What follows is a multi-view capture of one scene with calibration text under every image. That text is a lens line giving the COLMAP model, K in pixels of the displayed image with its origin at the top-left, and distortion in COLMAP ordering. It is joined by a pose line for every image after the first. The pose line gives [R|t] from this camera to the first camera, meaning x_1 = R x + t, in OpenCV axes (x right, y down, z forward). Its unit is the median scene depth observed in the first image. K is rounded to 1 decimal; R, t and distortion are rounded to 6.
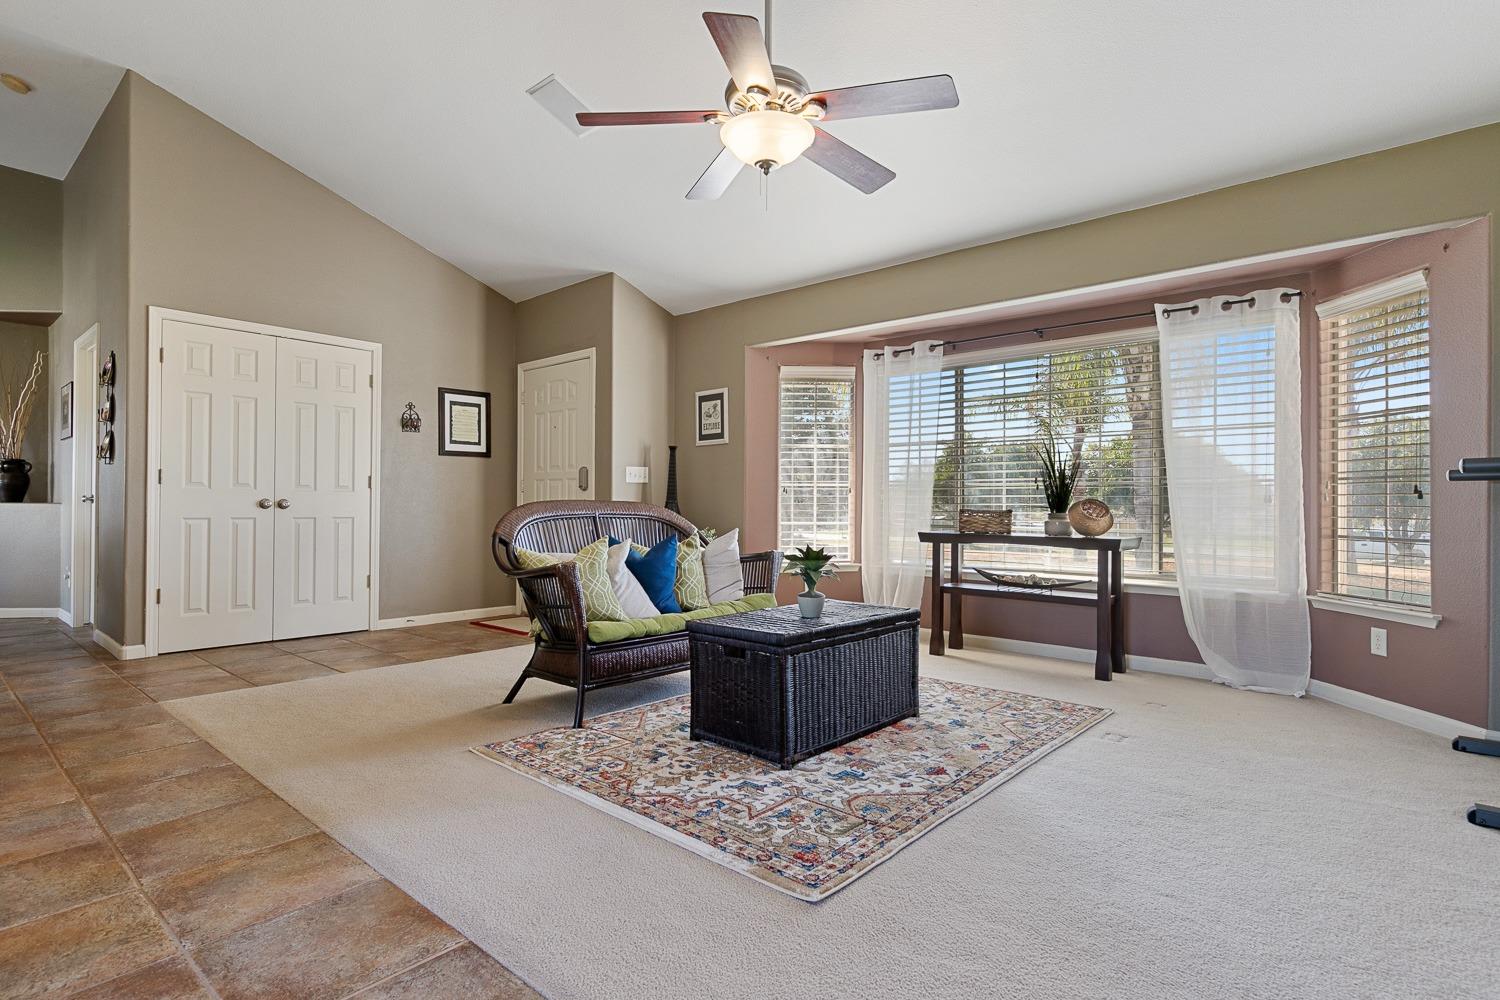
lens RADIAL K [[748.0, 0, 750.0], [0, 748.0, 500.0], [0, 0, 1]] dist [0.007658, -0.000678]
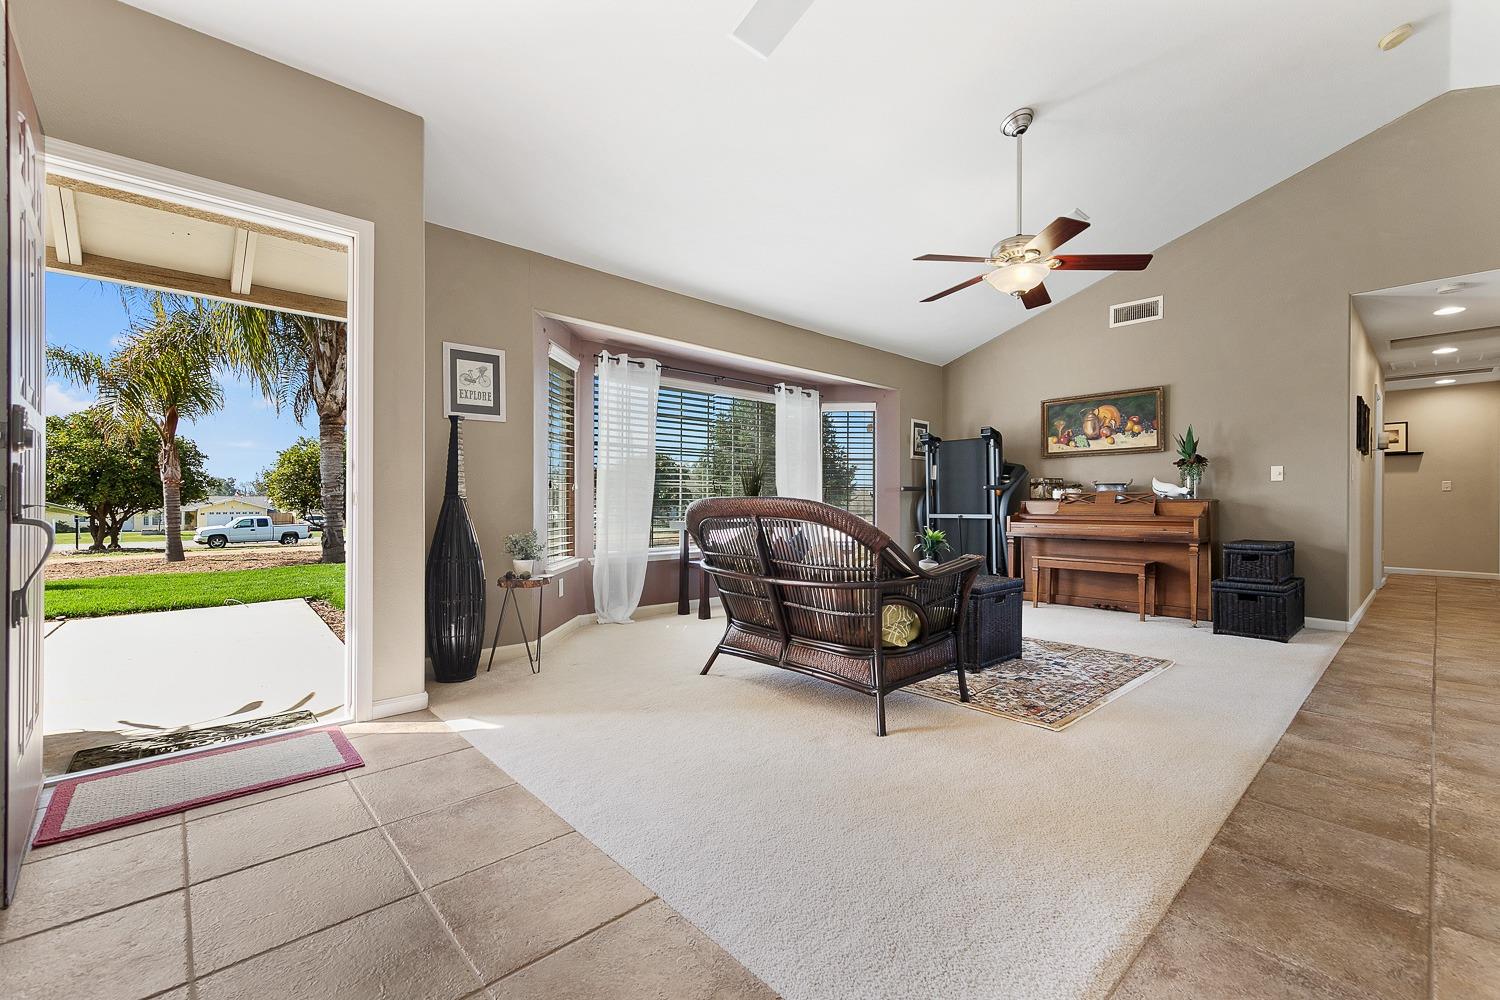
lens RADIAL K [[629.7, 0, 750.0], [0, 629.7, 500.0], [0, 0, 1]] dist [0.006611, 0.000263]
pose [[0.107961, -0.003225, 0.994150, -1.191430], [-0.008741, 0.999953, 0.004193, 0.001595], [-0.994117, -0.009143, 0.107927, 1.211568]]
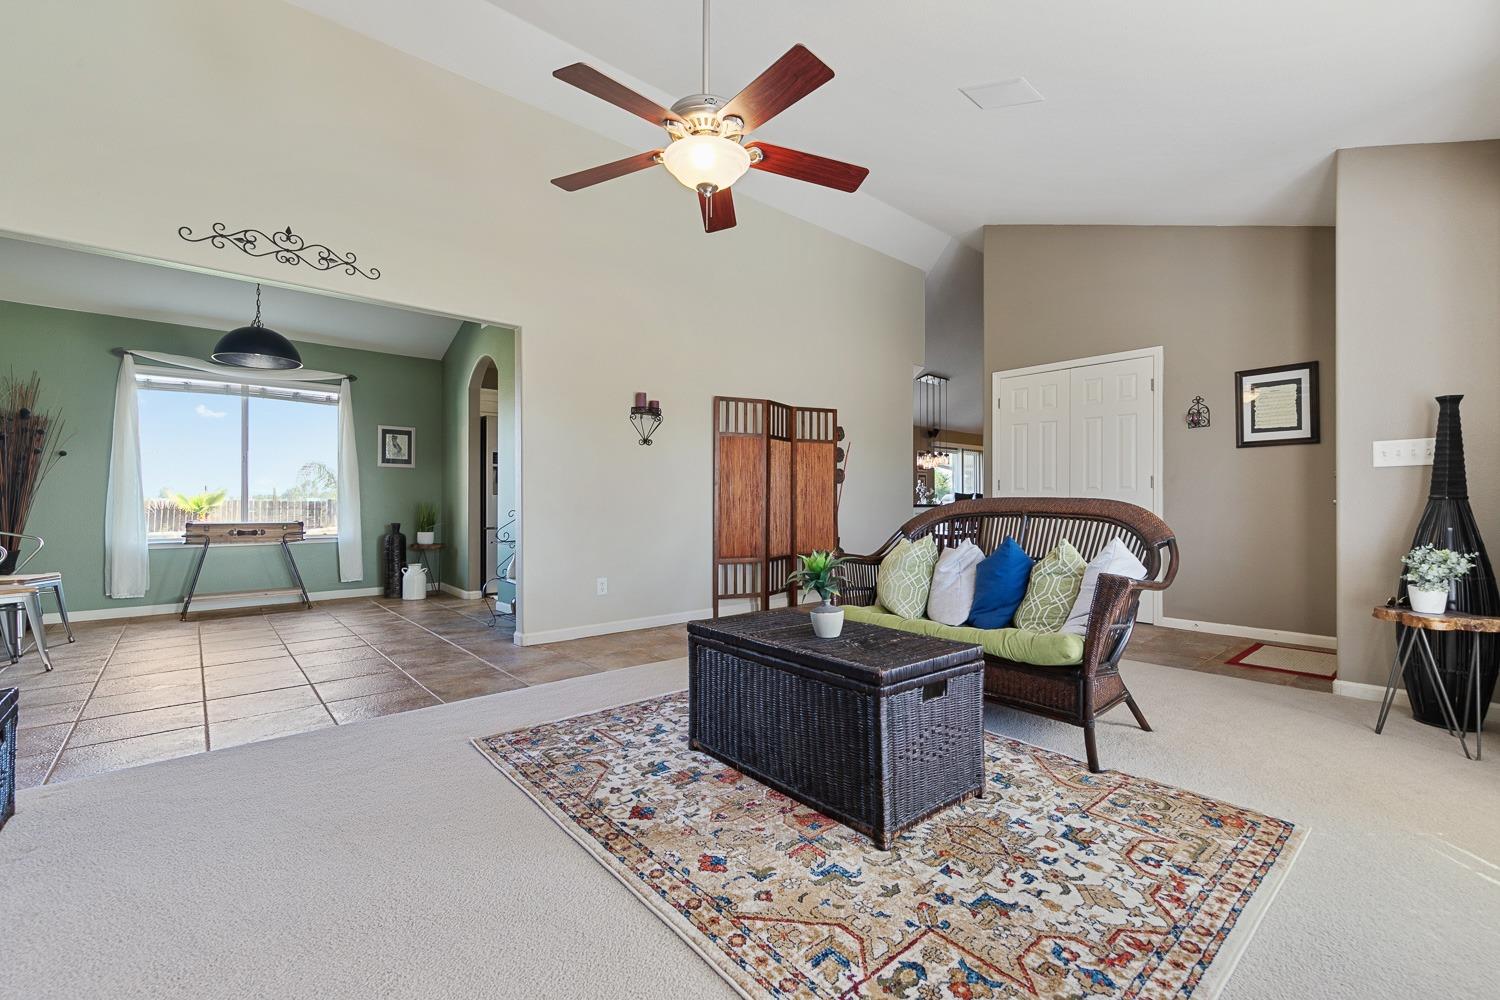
lens RADIAL K [[629.7, 0, 750.0], [0, 629.7, 500.0], [0, 0, 1]] dist [0.006611, 0.000263]
pose [[-0.130479, -0.009672, -0.991404, 0.778818], [0.005969, 0.999927, -0.010541, 0.012361], [0.991433, -0.007293, -0.130411, 1.002609]]
